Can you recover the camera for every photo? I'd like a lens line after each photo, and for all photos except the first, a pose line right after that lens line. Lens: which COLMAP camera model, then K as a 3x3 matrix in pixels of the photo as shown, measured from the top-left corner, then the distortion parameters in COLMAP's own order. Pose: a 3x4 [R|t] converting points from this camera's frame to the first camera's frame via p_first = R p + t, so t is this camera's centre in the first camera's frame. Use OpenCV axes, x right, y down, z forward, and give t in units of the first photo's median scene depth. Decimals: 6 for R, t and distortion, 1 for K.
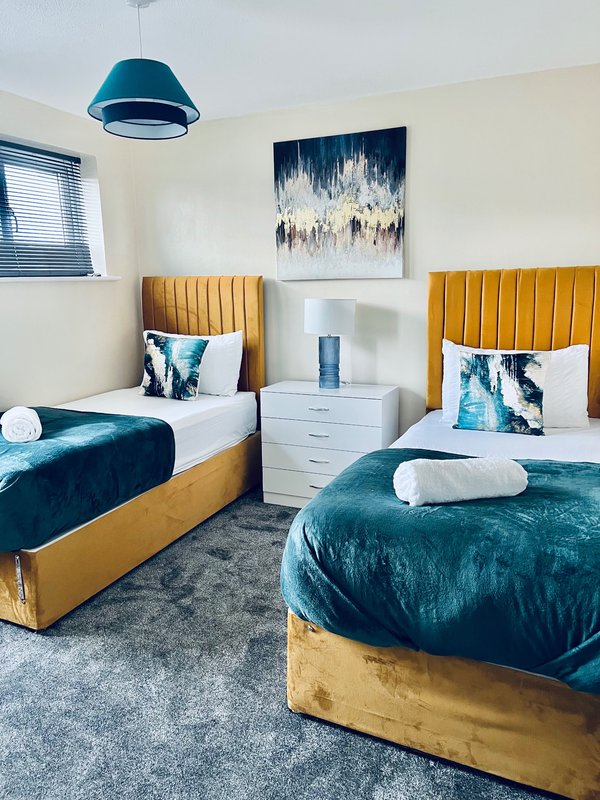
lens RADIAL K [[603.1, 0, 300.0], [0, 603.1, 400.0], [0, 0, 1]] dist [0.059093, -0.097227]
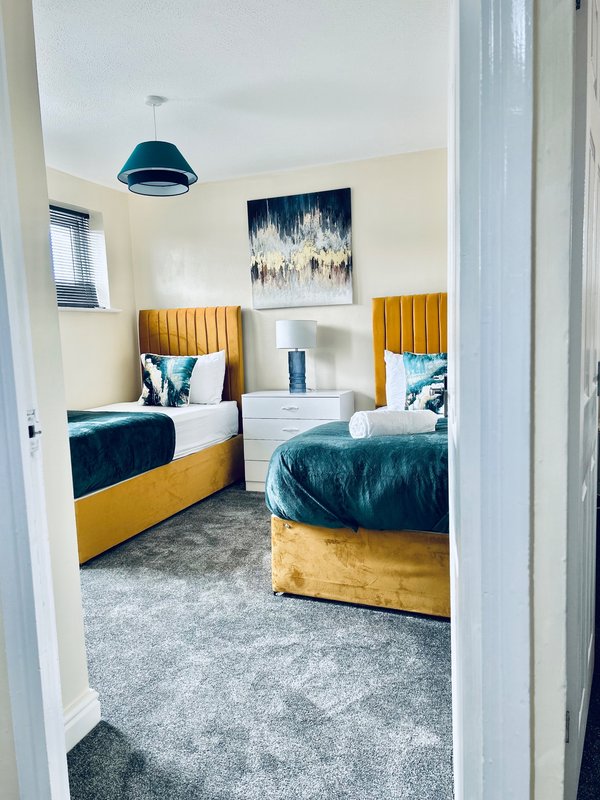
lens RADIAL K [[611.3, 0, 303.0], [0, 611.3, 403.5], [0, 0, 1]] dist [0.078882, -0.113319]
pose [[0.998149, -0.025278, 0.055314, -0.009897], [0.030225, 0.995437, -0.090511, 0.116742], [-0.052773, 0.092015, 0.994358, -0.244448]]
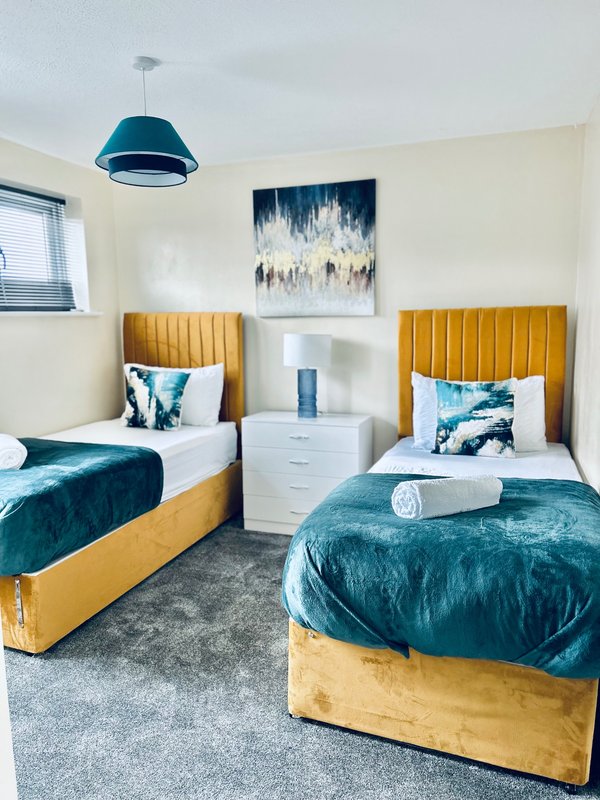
lens RADIAL K [[603.1, 0, 300.0], [0, 603.1, 400.0], [0, 0, 1]] dist [0.059093, -0.097227]
pose [[0.997228, -0.004838, 0.074252, -0.042773], [0.009208, 0.998237, -0.058630, 0.011255], [-0.073838, 0.059151, 0.995514, -0.053942]]
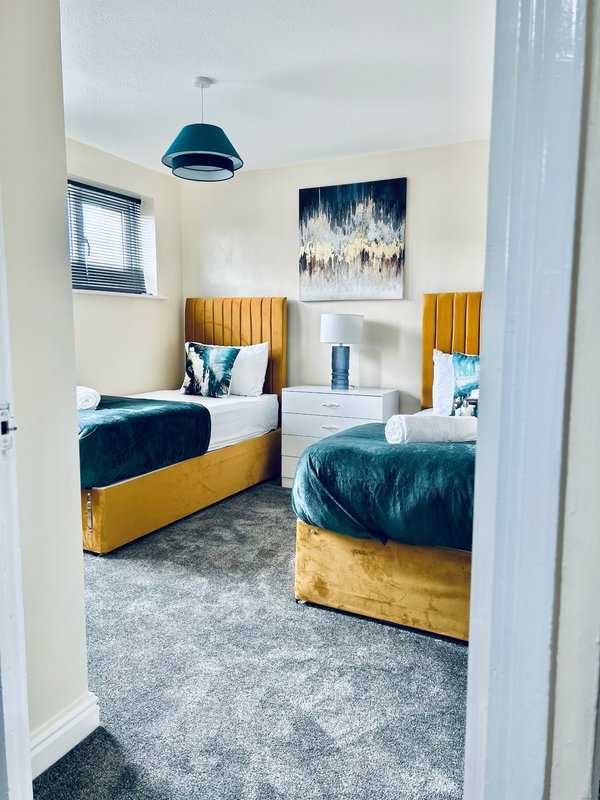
lens RADIAL K [[610.0, 0, 302.3], [0, 610.0, 400.6], [0, 0, 1]] dist [0.077334, -0.103107]
pose [[0.999051, 0.026703, -0.034399, 0.017052], [-0.029466, 0.996154, -0.082511, 0.104973], [0.032064, 0.083446, 0.995996, -0.202382]]
